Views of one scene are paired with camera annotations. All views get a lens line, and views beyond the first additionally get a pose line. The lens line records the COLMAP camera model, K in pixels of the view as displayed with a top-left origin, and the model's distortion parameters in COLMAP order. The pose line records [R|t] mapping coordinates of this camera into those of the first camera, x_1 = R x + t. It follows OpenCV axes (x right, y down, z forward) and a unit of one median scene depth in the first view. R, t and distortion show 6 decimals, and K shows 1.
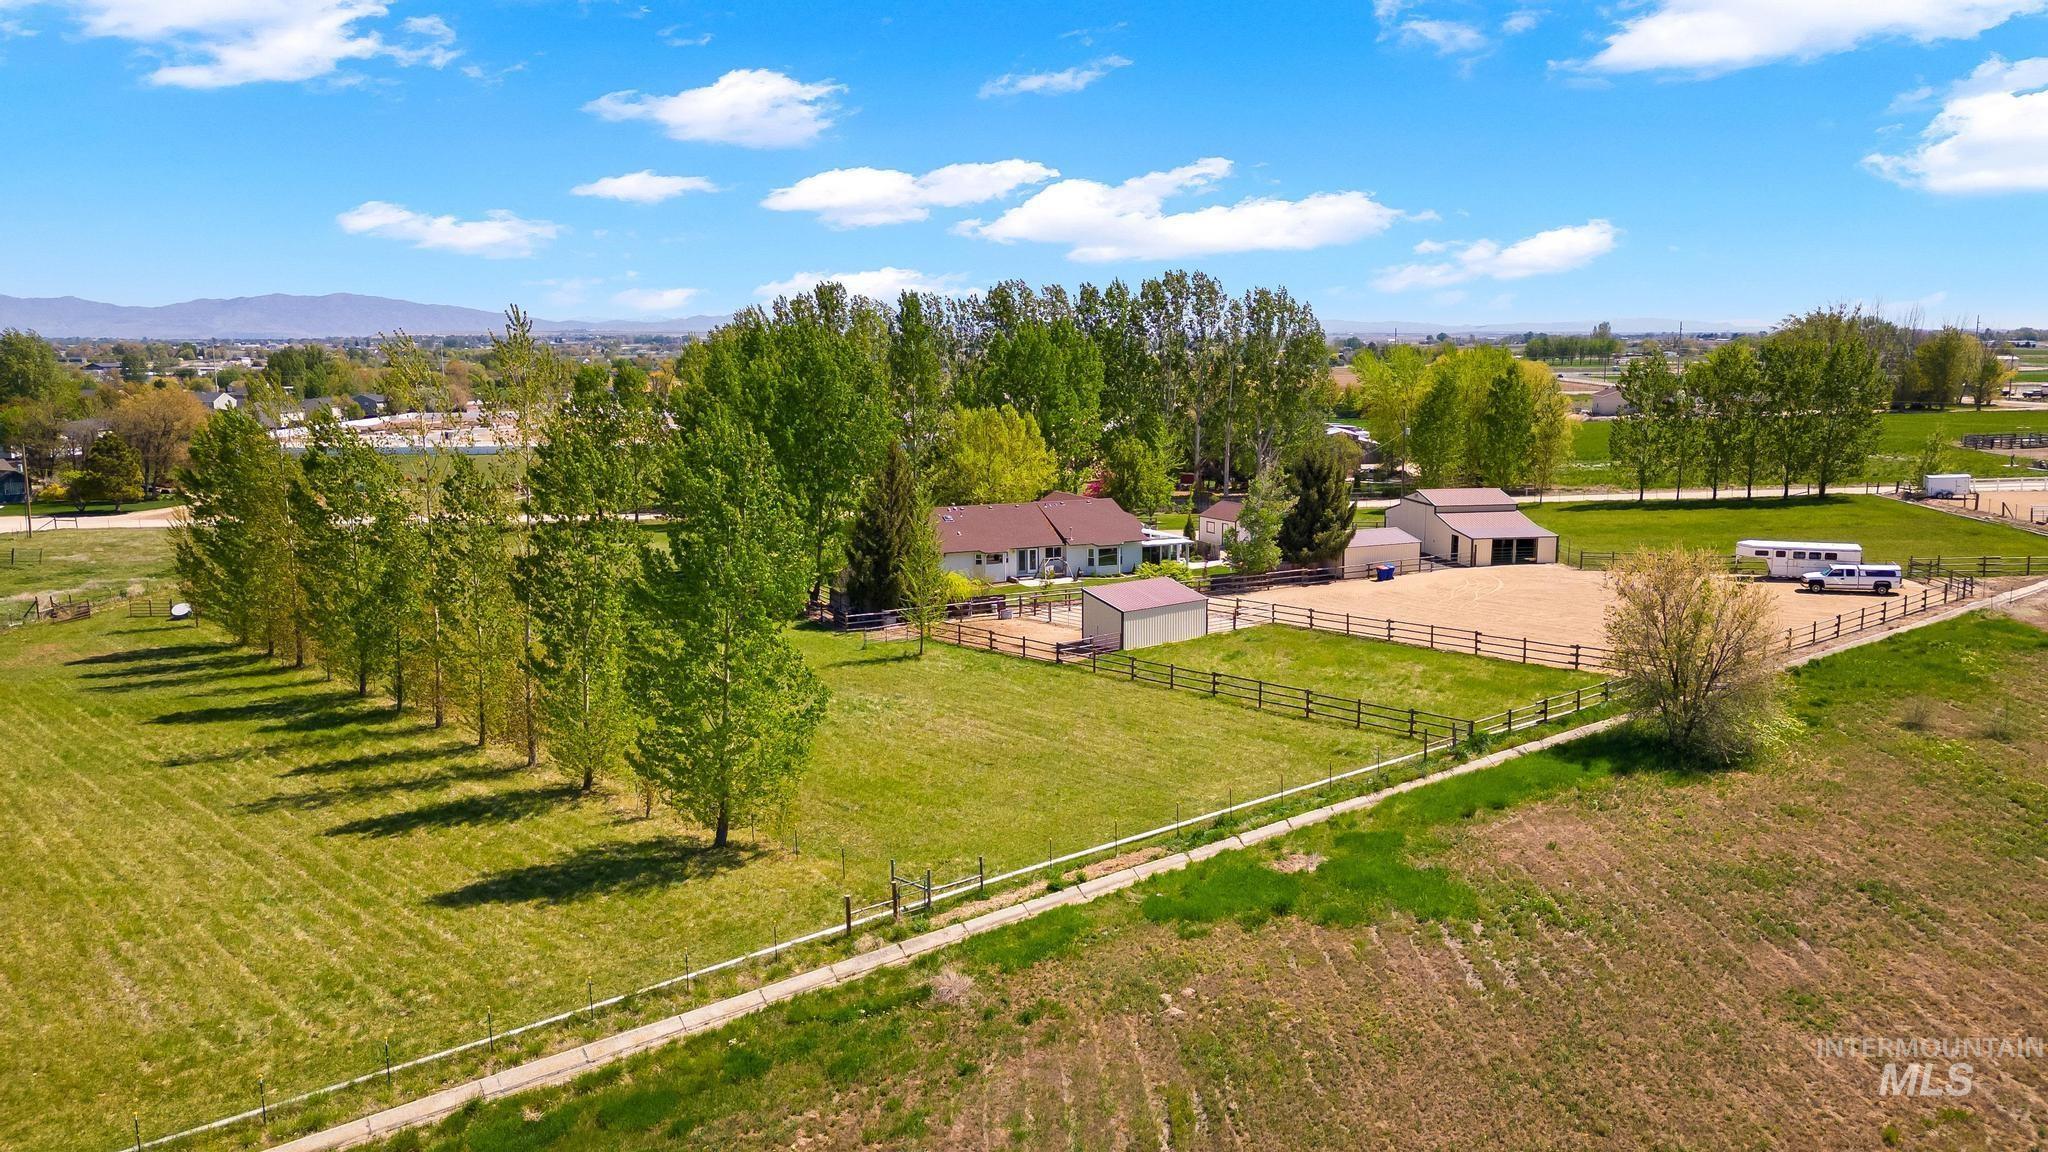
lens RADIAL K [[1480.0, 0, 1024.0], [0, 1480.0, 576.0], [0, 0, 1]] dist [-0.004605, -0.006056]
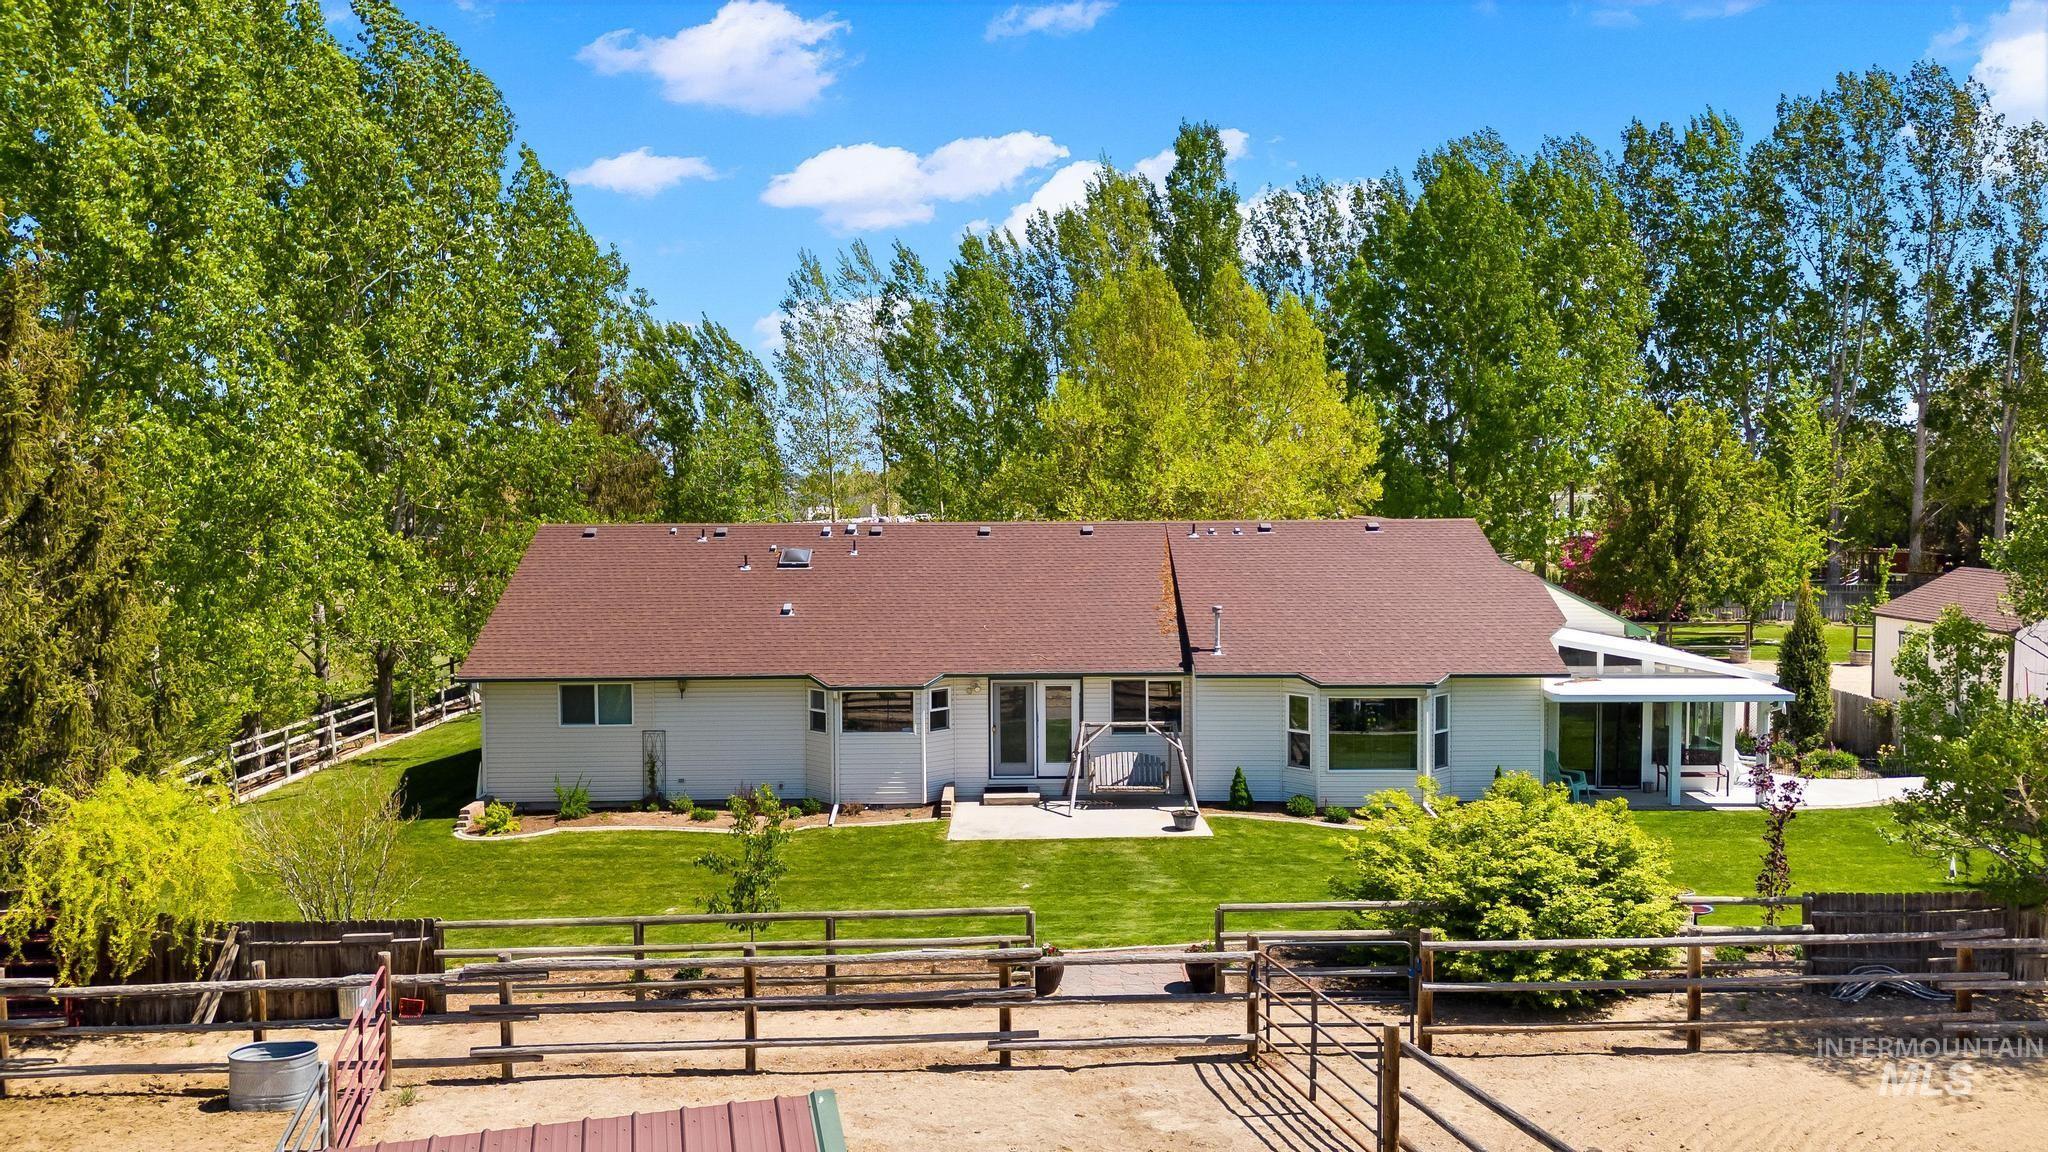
lens RADIAL K [[1480.0, 0, 1024.0], [0, 1480.0, 576.0], [0, 0, 1]] dist [-0.004605, -0.006056]
pose [[0.895779, 0.022389, -0.443935, 0.077386], [-0.063083, 0.995025, -0.077109, -0.011391], [0.440000, 0.097077, 0.892735, 0.524441]]
